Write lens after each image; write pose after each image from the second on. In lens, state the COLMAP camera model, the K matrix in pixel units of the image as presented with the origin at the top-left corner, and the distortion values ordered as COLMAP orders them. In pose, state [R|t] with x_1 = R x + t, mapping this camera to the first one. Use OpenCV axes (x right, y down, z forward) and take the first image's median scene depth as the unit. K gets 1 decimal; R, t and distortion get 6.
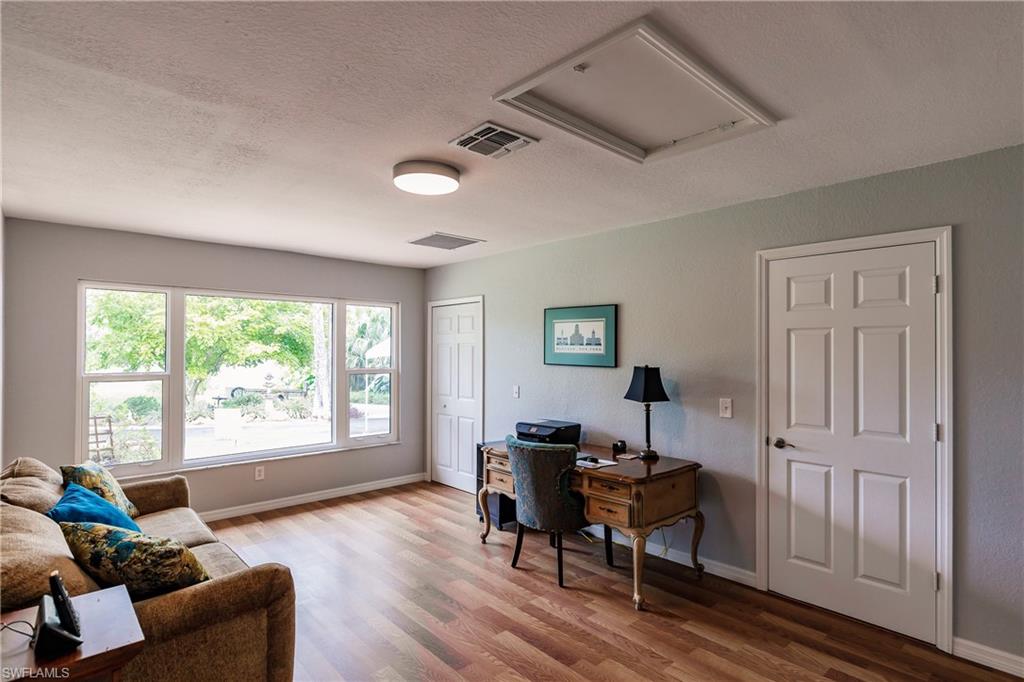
lens RADIAL K [[519.0, 0, 512.0], [0, 519.0, 341.0], [0, 0, 1]] dist [0.001169, 0.000120]
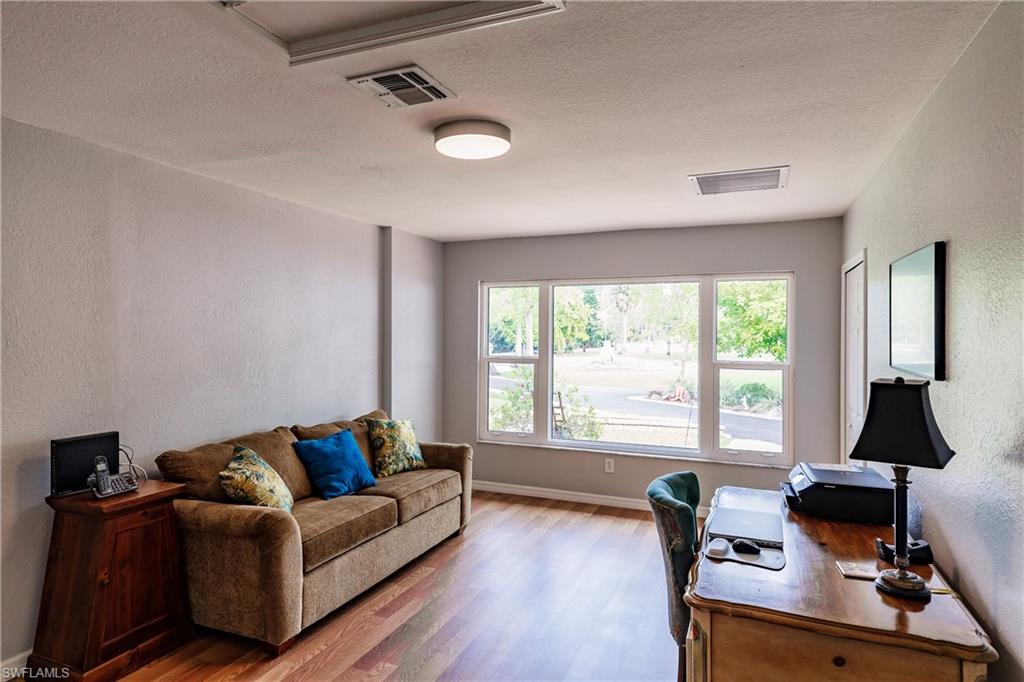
lens RADIAL K [[603.8, 0, 512.0], [0, 603.8, 341.0], [0, 0, 1]] dist [0.031946, 0.000009]
pose [[0.409251, 0.009714, -0.912370, 0.549733], [0.014795, 0.999741, 0.017280, 0.001423], [0.912302, -0.020571, 0.409001, 0.452819]]
